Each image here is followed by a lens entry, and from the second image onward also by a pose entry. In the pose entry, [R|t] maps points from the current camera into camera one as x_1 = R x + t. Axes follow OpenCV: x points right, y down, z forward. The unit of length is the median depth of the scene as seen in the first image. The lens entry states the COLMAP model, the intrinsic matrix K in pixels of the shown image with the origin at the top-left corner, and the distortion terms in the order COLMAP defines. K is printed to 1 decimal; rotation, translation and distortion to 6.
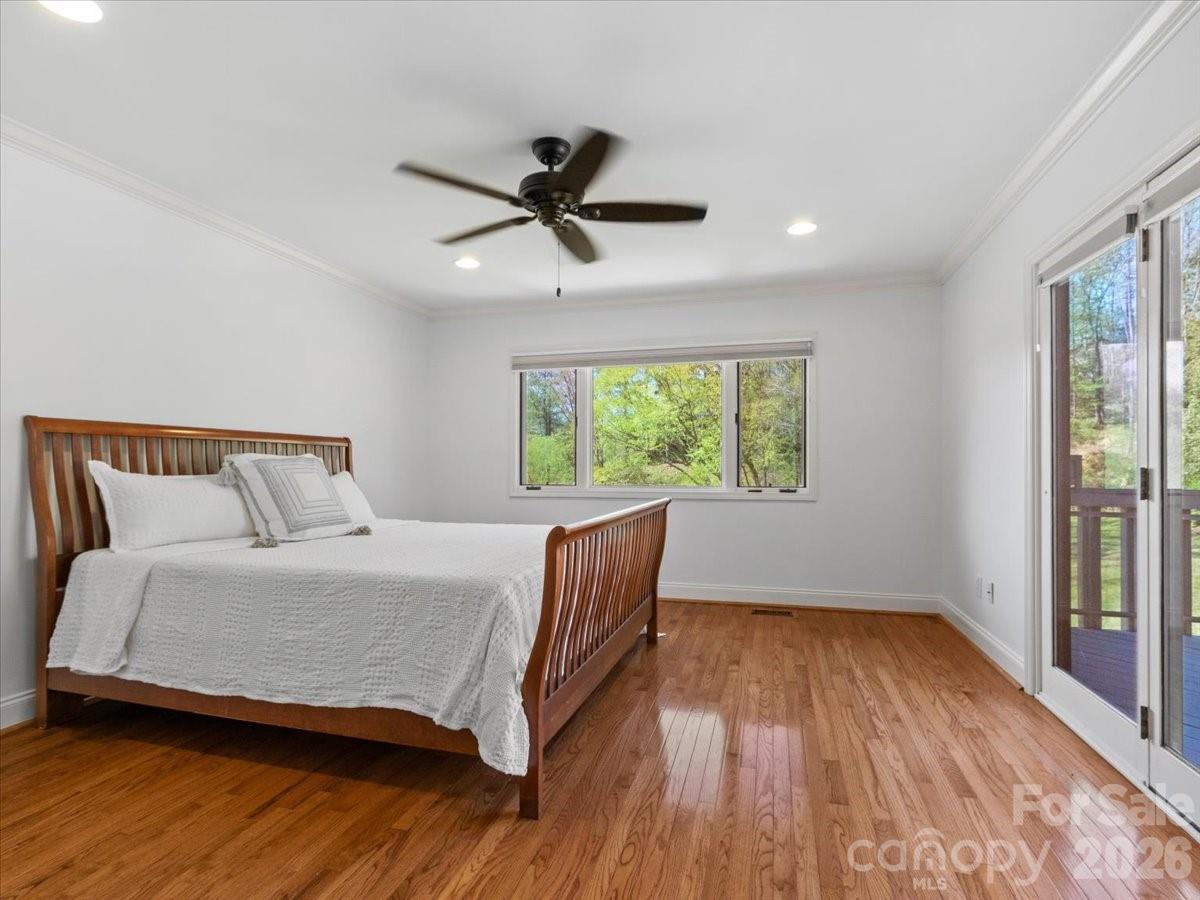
lens RADIAL K [[625.4, 0, 595.4], [0, 625.4, 456.0], [0, 0, 1]] dist [0.007642, -0.000116]
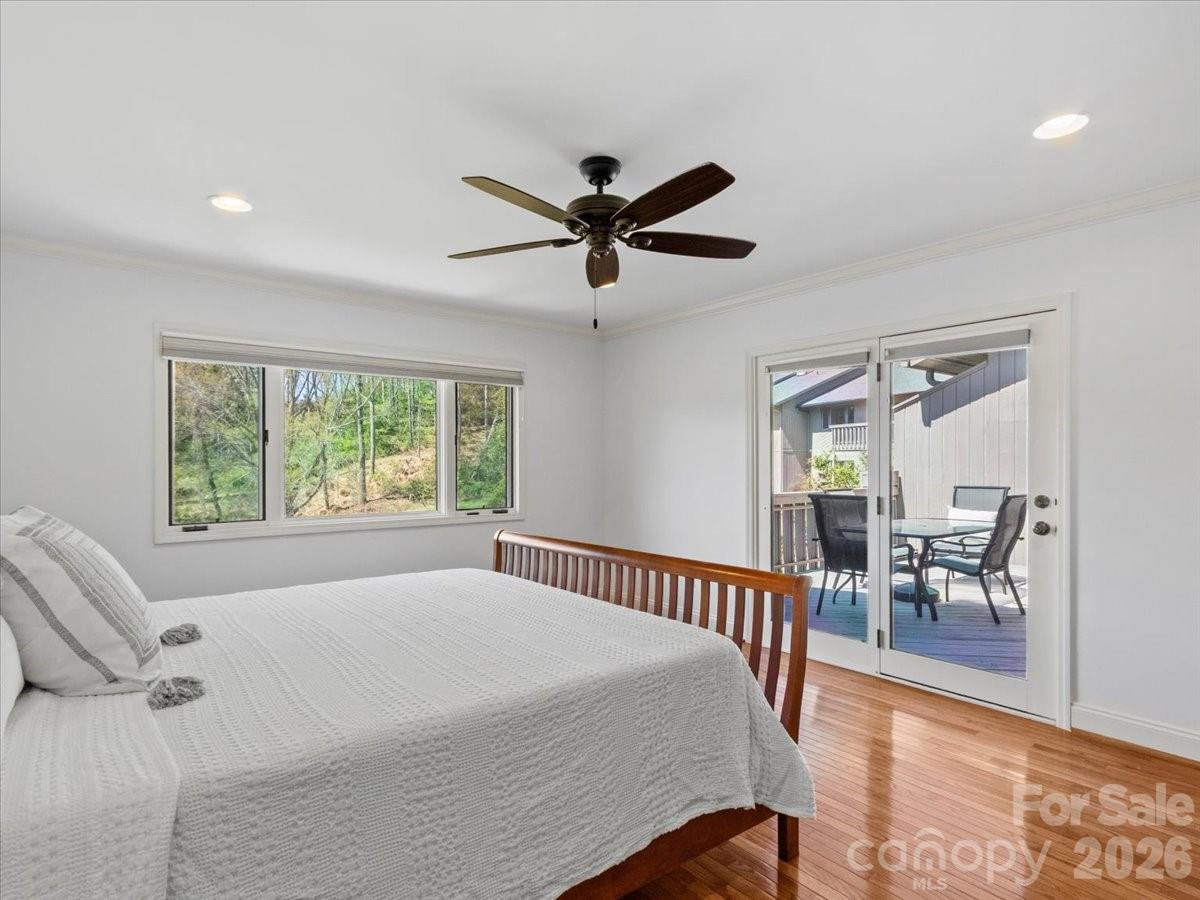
lens RADIAL K [[625.4, 0, 595.4], [0, 625.4, 456.0], [0, 0, 1]] dist [0.007642, -0.000116]
pose [[0.598227, 0.006379, 0.801301, -0.804531], [-0.006800, 0.999973, -0.002884, -0.063438], [-0.801298, -0.003724, 0.598254, 0.446874]]
